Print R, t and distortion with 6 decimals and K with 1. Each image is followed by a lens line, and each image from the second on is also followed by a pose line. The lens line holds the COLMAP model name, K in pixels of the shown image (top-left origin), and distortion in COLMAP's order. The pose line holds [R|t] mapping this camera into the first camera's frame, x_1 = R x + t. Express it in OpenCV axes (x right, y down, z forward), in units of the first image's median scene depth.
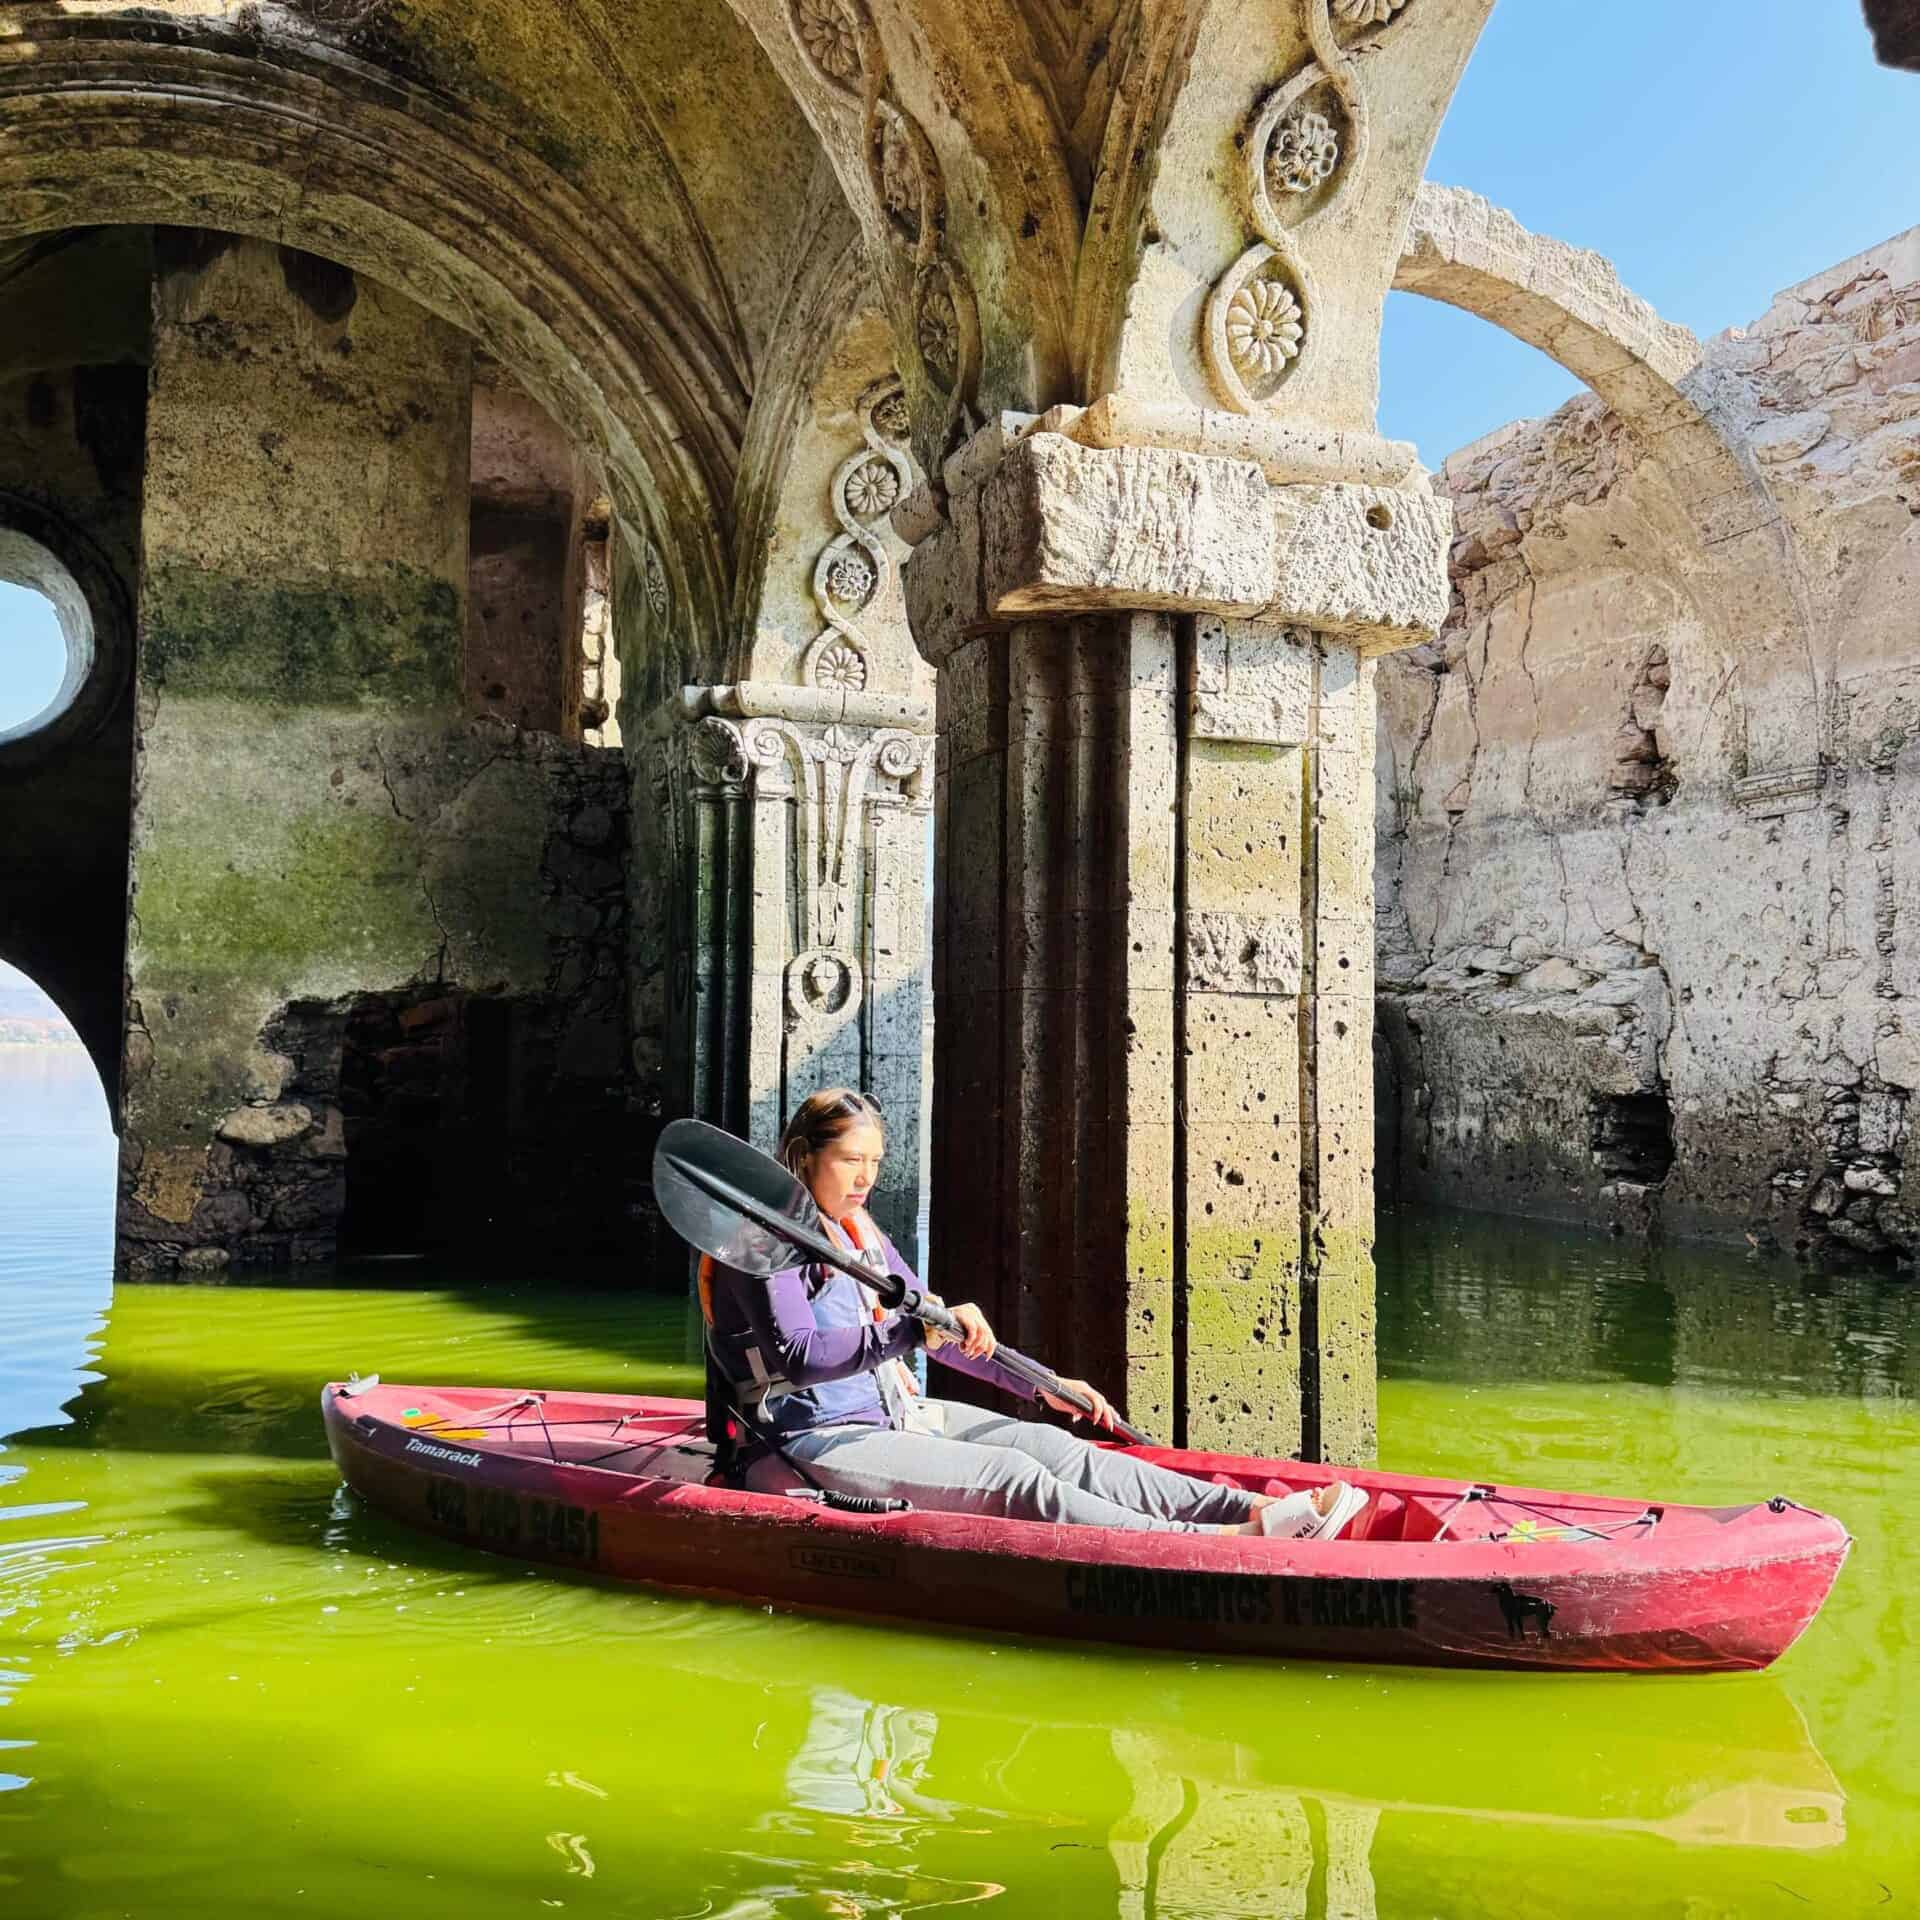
lens RADIAL K [[1760.6, 0, 963.6], [0, 1760.6, 945.3], [0, 0, 1]] dist [0.113723, -0.176410]
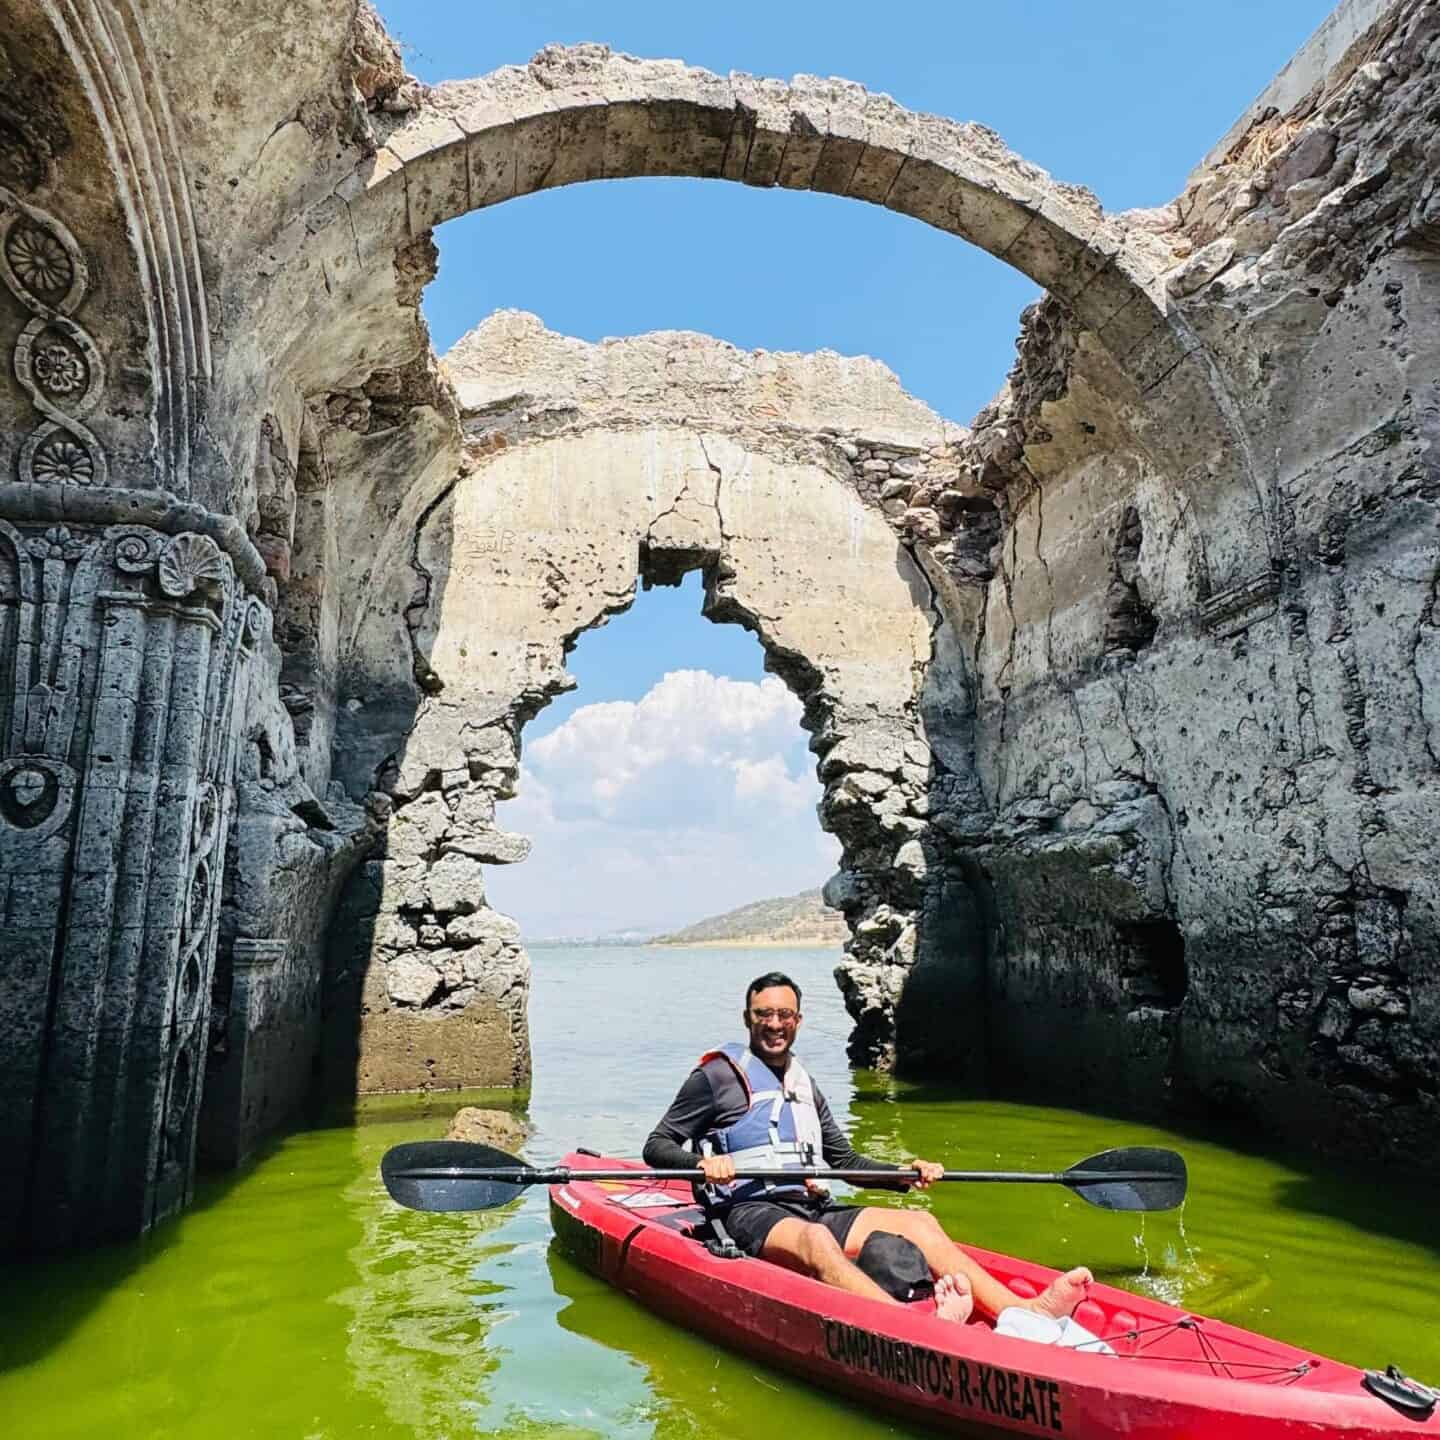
lens RADIAL K [[997.4, 0, 725.9], [0, 997.4, 726.6], [0, 0, 1]] dist [0.006458, 0.006542]
pose [[0.981332, -0.065691, -0.180757, 0.296172], [0.037263, 0.986992, -0.156392, 0.065349], [0.188679, 0.146737, 0.971014, 0.447663]]
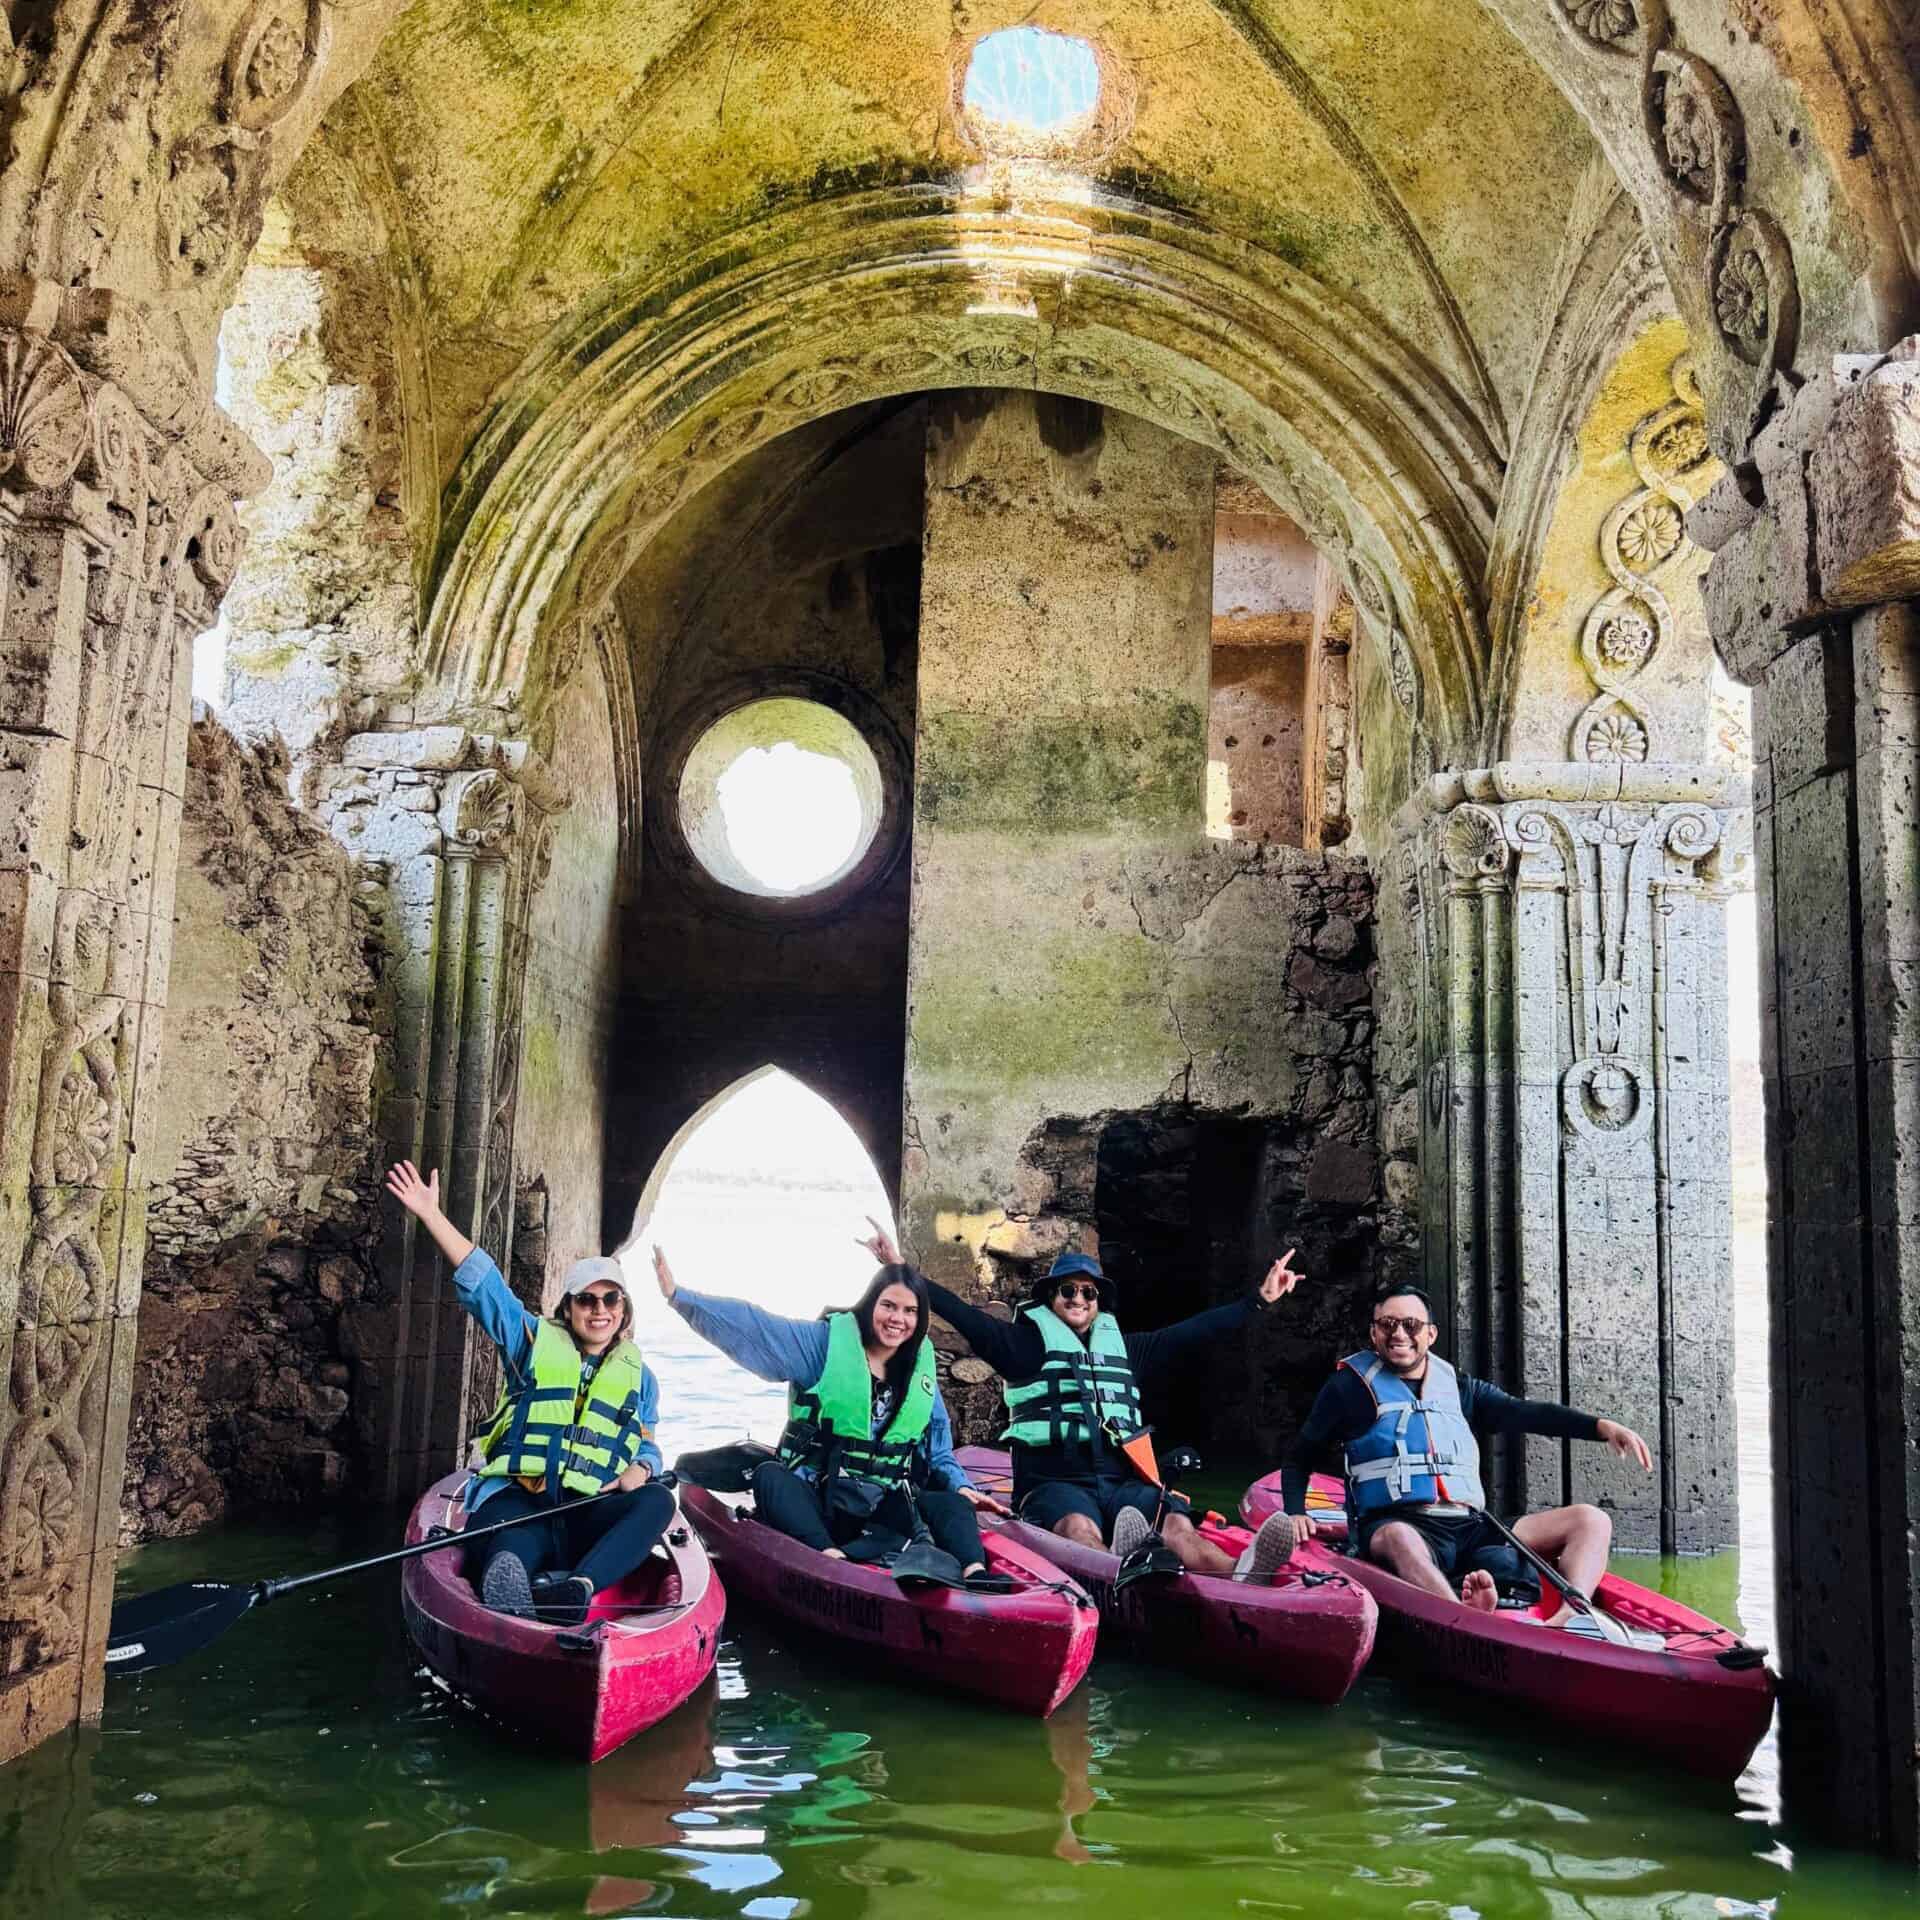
lens RADIAL K [[1760.6, 0, 959.4], [0, 1760.6, 974.7], [0, 0, 1]] dist [0.113723, -0.176410]
pose [[0.914135, -0.034904, -0.403906, -0.010610], [0.005196, 0.997214, -0.074416, 0.020847], [0.405378, 0.065928, 0.911769, 0.044335]]
